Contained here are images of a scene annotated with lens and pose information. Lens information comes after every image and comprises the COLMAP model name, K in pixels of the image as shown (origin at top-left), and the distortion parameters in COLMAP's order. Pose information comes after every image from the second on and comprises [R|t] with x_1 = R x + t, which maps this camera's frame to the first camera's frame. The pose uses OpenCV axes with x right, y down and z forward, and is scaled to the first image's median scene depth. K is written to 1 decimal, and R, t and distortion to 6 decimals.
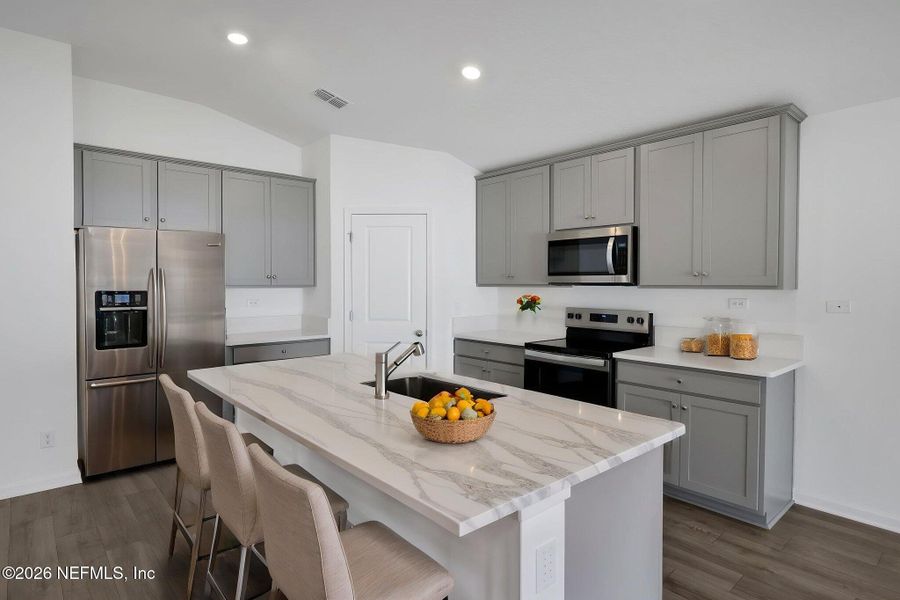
lens RADIAL K [[479.3, 0, 449.0], [0, 479.3, 295.8], [0, 0, 1]] dist [-0.018101, -0.001715]
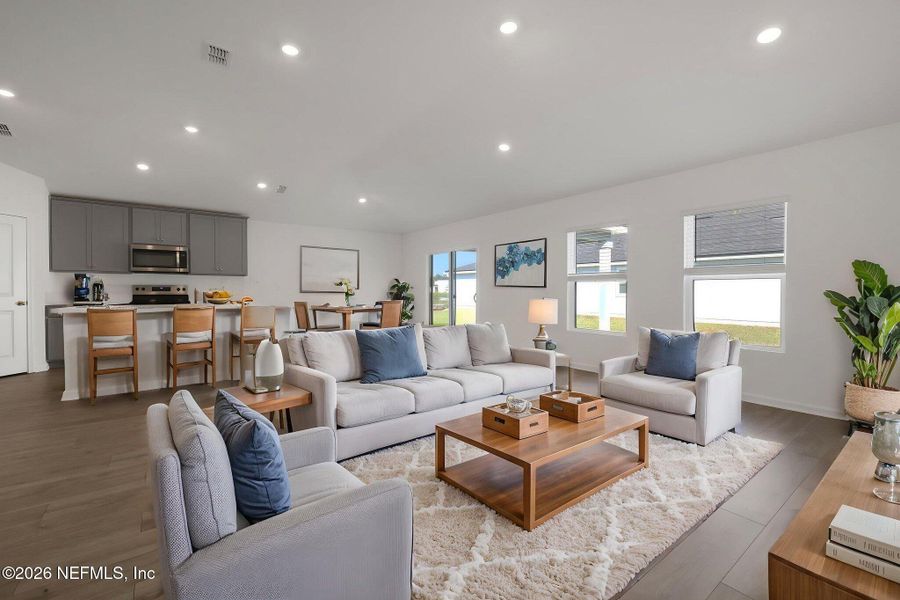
lens RADIAL K [[390.0, 0, 449.1], [0, 390.0, 291.7], [0, 0, 1]] dist [0.001128, 0.000163]
pose [[0.095939, -0.013293, 0.995298, -1.311398], [0.023464, 0.999663, 0.011090, 0.073279], [-0.995111, 0.022289, 0.096219, -0.423035]]
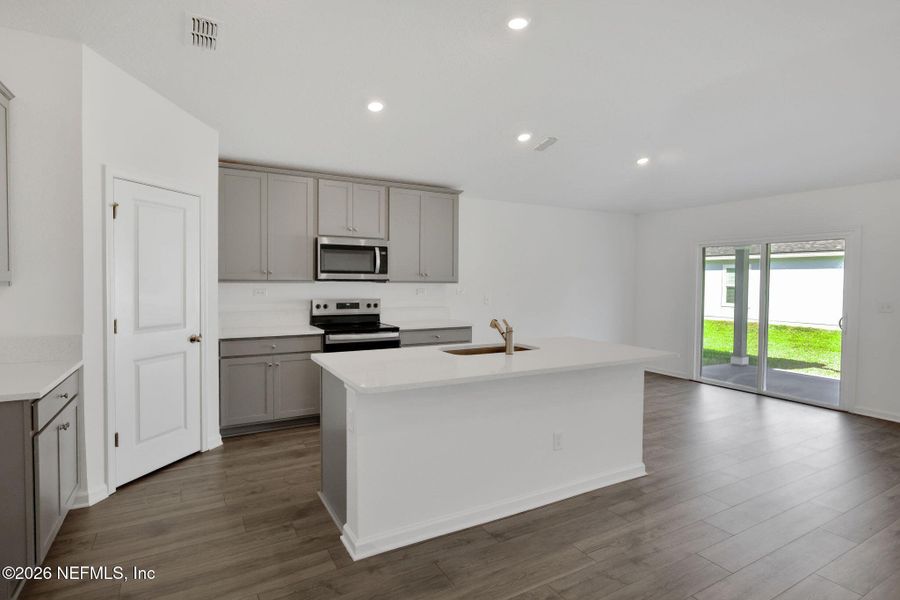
lens RADIAL K [[461.8, 0, 446.2], [0, 461.8, 292.9], [0, 0, 1]] dist [-0.010843, -0.000430]
pose [[0.208433, -0.026338, 0.977682, -0.918047], [0.019011, 0.999558, 0.022875, -0.014090], [-0.977852, 0.013819, 0.208842, 0.496775]]
